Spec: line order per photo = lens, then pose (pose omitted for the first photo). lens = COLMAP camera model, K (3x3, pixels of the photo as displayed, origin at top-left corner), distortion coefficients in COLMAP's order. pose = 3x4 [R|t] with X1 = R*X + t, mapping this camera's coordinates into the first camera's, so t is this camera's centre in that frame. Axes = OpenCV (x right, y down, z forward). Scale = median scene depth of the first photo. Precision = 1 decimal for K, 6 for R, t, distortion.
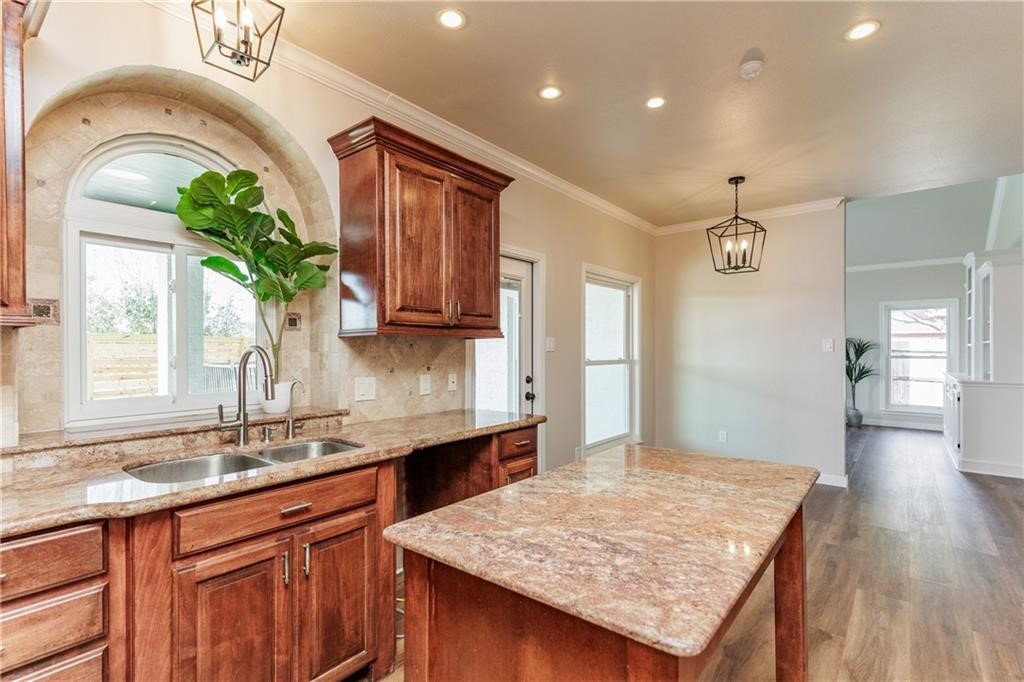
lens RADIAL K [[480.3, 0, 511.7], [0, 480.3, 350.1], [0, 0, 1]] dist [0.014238, -0.000748]
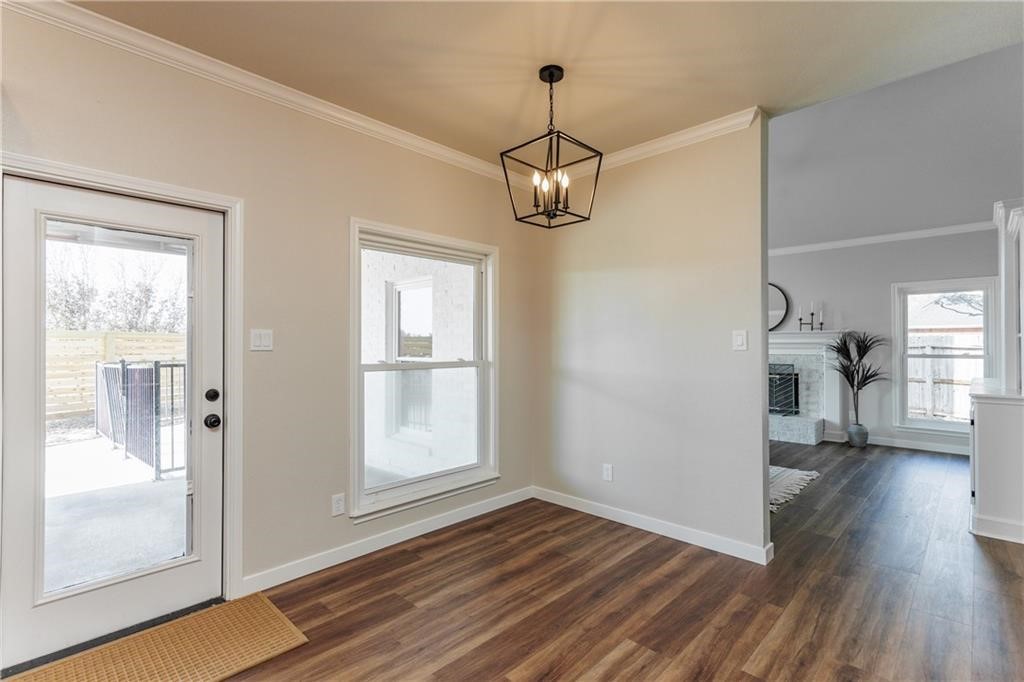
lens RADIAL K [[480.3, 0, 513.0], [0, 480.3, 341.7], [0, 0, 1]] dist [0.014238, -0.000748]
pose [[0.996272, -0.001395, -0.086254, 0.815649], [0.000558, 0.999952, -0.009734, -0.004080], [0.086263, 0.009650, 0.996226, 0.662318]]
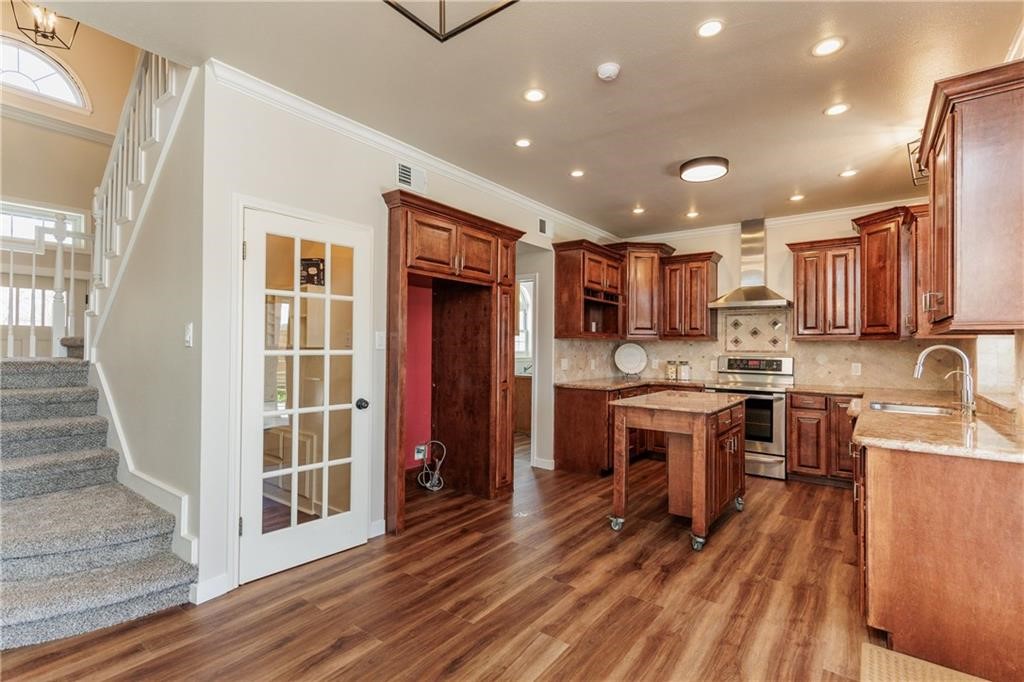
lens RADIAL K [[480.3, 0, 511.4], [0, 480.3, 345.4], [0, 0, 1]] dist [0.014238, -0.000748]
pose [[-0.999378, -0.007808, -0.034388, 0.772537], [-0.007873, 0.999967, 0.001742, -0.000801], [0.034373, 0.002012, -0.999407, 2.110557]]
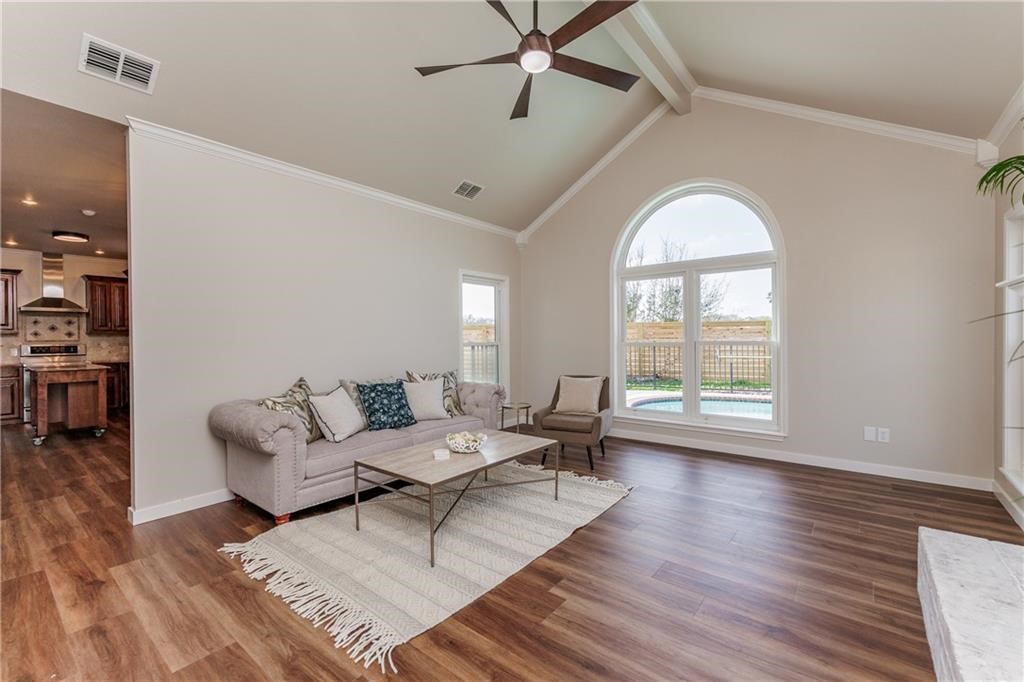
lens RADIAL K [[438.0, 0, 511.0], [0, 438.0, 340.4], [0, 0, 1]] dist [-0.002104, 0.001247]
pose [[0.001037, 0.012300, -0.999924, 2.665495], [0.009547, 0.999879, 0.012309, 0.011972], [0.999954, -0.009559, 0.000920, 3.114254]]
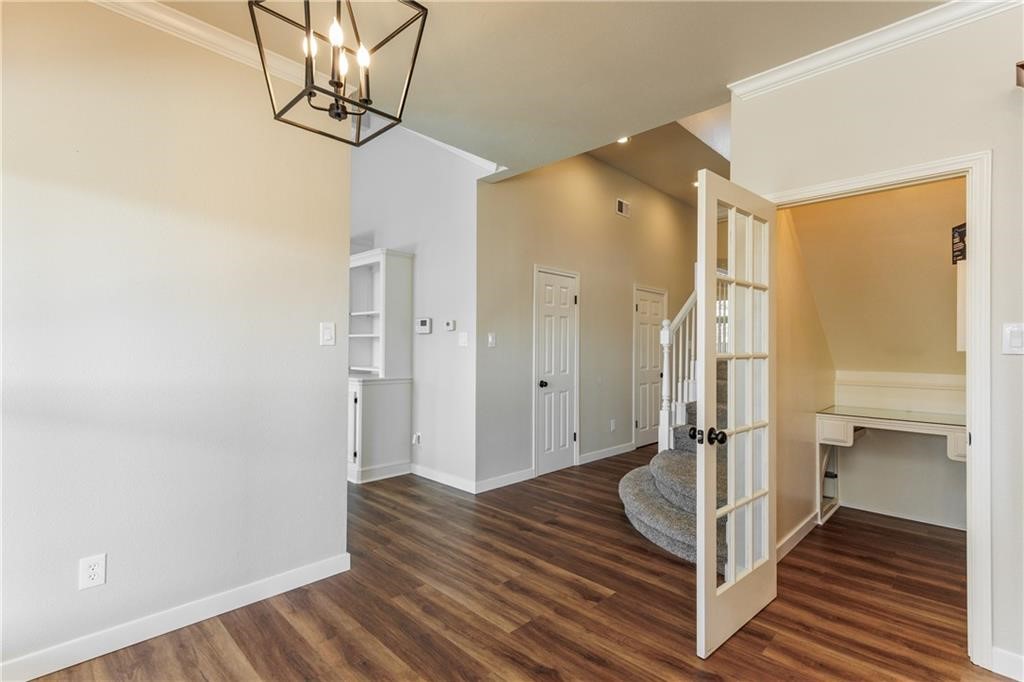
lens RADIAL K [[480.3, 0, 513.4], [0, 480.3, 343.0], [0, 0, 1]] dist [0.014238, -0.000748]
pose [[0.100035, 0.009363, 0.994940, 0.205480], [-0.010055, 0.999914, -0.008399, 0.005856], [-0.994933, -0.009164, 0.100121, 1.445184]]
